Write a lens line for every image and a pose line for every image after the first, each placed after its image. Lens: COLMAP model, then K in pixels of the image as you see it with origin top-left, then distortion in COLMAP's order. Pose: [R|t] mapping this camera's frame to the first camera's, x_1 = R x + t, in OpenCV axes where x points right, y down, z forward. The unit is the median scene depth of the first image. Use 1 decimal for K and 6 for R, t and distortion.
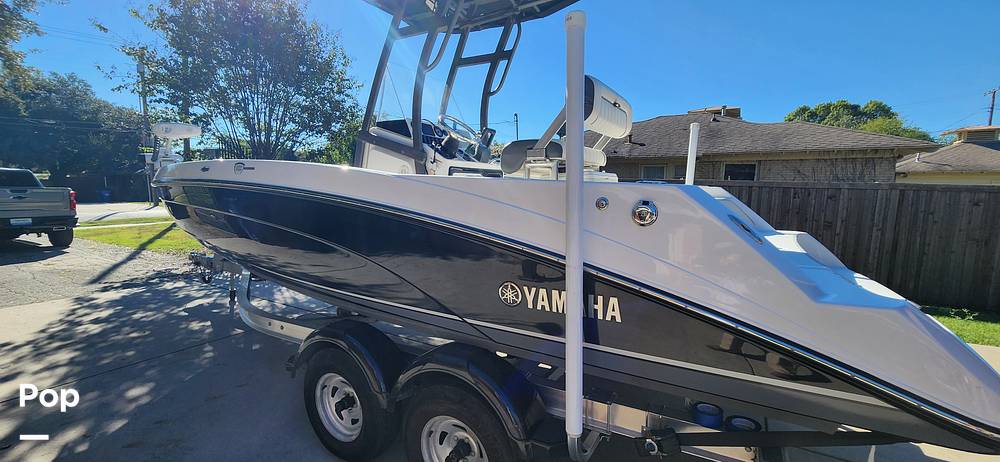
lens RADIAL K [[411.2, 0, 499.8], [0, 411.2, 235.8], [0, 0, 1]] dist [0.000154, -0.000530]
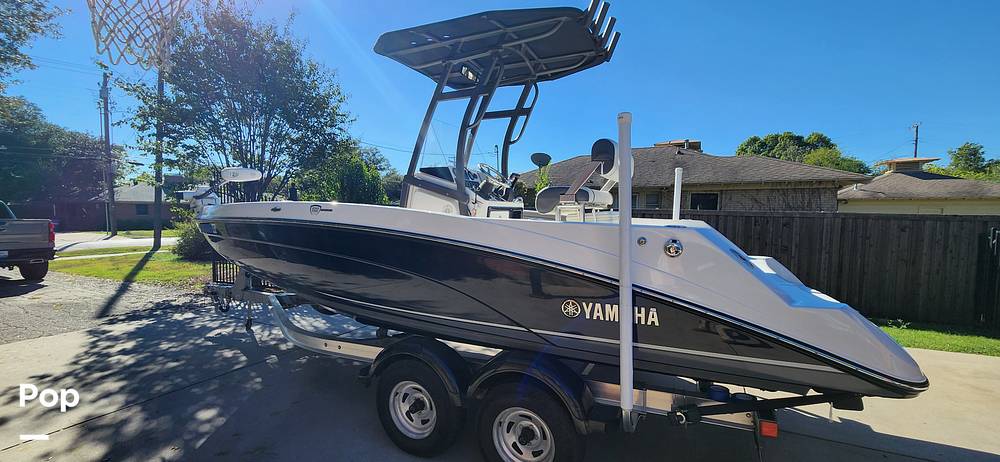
lens RADIAL K [[413.4, 0, 501.8], [0, 413.4, 238.4], [0, 0, 1]] dist [0.006145, 0.000090]
pose [[0.996625, -0.010633, 0.081399, -0.127201], [0.015080, 0.998416, -0.054206, -0.006935], [-0.080693, 0.055251, 0.995206, -0.138374]]
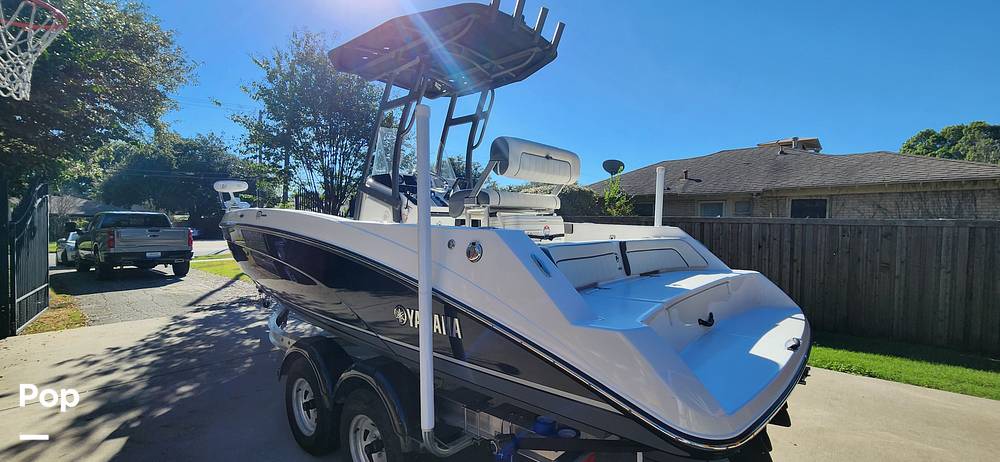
lens RADIAL K [[415.6, 0, 502.6], [0, 415.6, 233.9], [0, 0, 1]] dist [-0.000926, -0.000393]
pose [[0.982039, -0.001150, -0.188674, 0.237827], [-0.016661, 0.995547, -0.092788, 0.002620], [0.187940, 0.094265, 0.977646, -0.088790]]
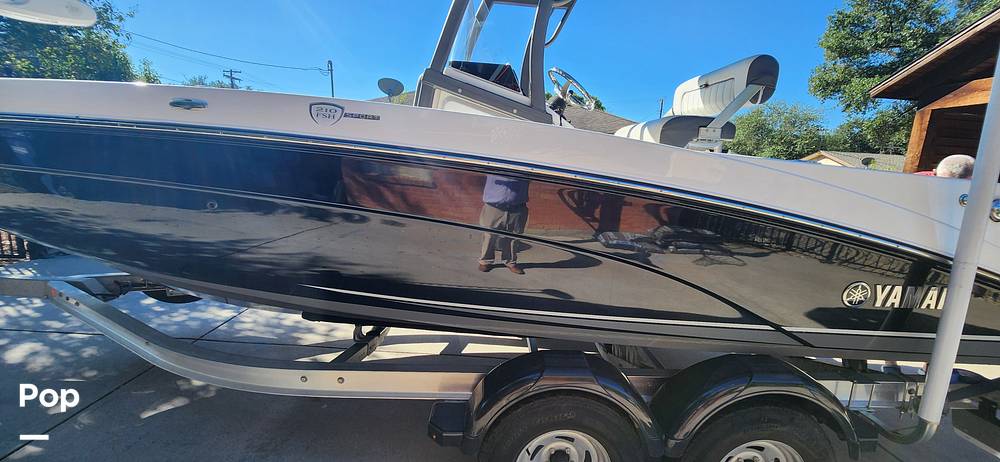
lens RADIAL K [[411.2, 0, 499.8], [0, 411.2, 235.8], [0, 0, 1]] dist [0.000154, -0.000530]
pose [[0.845268, -0.054352, 0.531572, -0.473195], [0.009506, 0.996186, 0.086741, -0.032613], [-0.534258, -0.068266, 0.842560, 0.272276]]
